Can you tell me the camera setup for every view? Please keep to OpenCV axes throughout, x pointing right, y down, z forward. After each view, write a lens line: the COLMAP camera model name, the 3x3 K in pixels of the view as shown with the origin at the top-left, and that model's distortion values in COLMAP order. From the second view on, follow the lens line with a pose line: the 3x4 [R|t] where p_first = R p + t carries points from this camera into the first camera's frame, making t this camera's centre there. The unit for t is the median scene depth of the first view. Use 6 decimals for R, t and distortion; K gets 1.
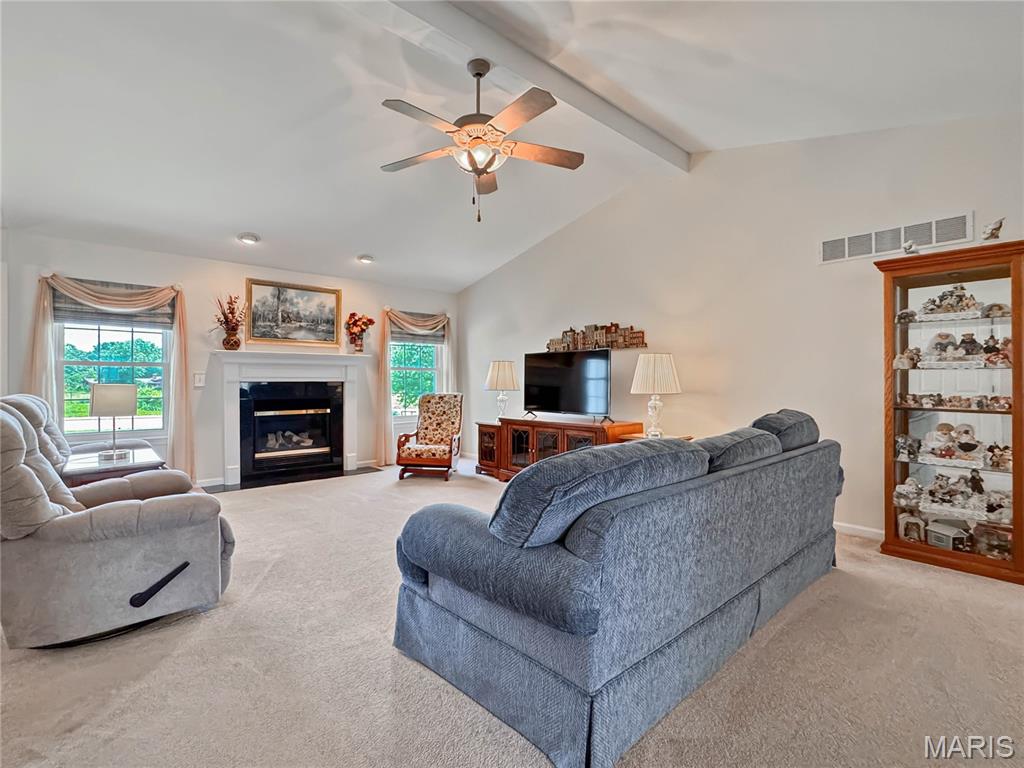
lens RADIAL K [[478.5, 0, 504.0], [0, 478.5, 382.9], [0, 0, 1]] dist [-0.026111, 0.007716]
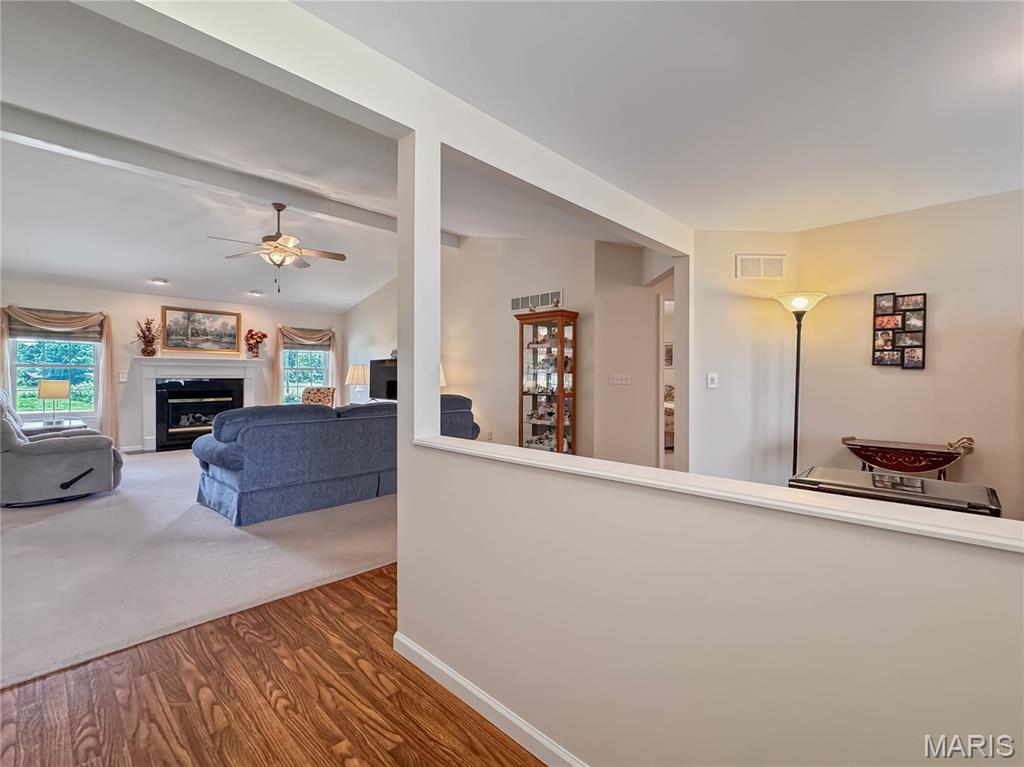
lens RADIAL K [[418.8, 0, 512.1], [0, 418.8, 380.2], [0, 0, 1]] dist [-0.030802, 0.007836]
pose [[0.989637, 0.003327, 0.143555, 0.329384], [-0.003523, 0.999993, 0.001112, -0.002036], [-0.143550, -0.001607, 0.989642, -0.380798]]
